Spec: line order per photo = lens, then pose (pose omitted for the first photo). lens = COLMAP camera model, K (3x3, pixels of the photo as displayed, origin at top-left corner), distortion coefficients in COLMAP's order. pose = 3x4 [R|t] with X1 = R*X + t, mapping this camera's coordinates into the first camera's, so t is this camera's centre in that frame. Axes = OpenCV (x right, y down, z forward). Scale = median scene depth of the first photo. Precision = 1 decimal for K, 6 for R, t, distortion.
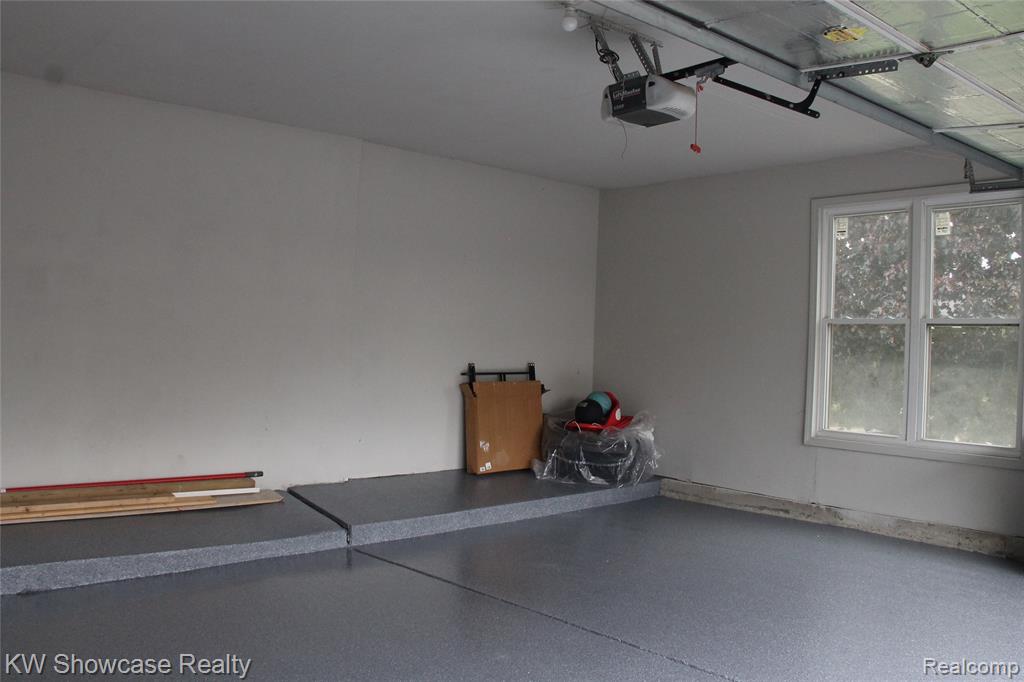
lens RADIAL K [[873.9, 0, 516.2], [0, 873.9, 337.9], [0, 0, 1]] dist [-0.185298, 0.163938]
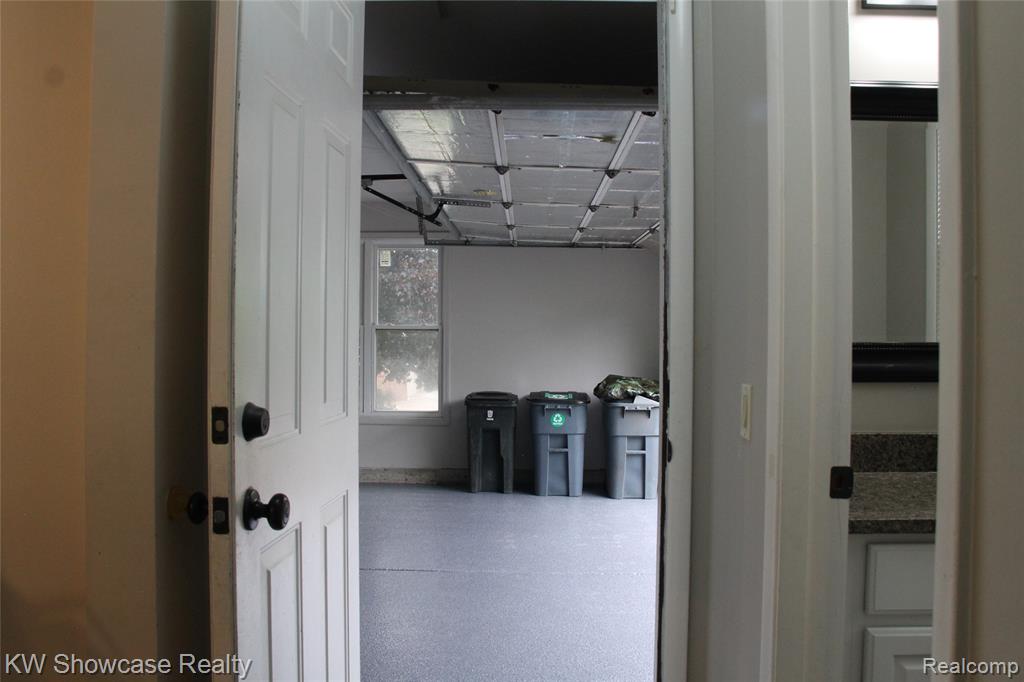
lens RADIAL K [[873.9, 0, 516.2], [0, 873.9, 337.9], [0, 0, 1]] dist [-0.185298, 0.163938]
pose [[0.666795, -0.030129, 0.744632, -0.438750], [0.007822, 0.999410, 0.033434, -0.048141], [-0.745200, -0.016469, 0.666638, -0.144272]]
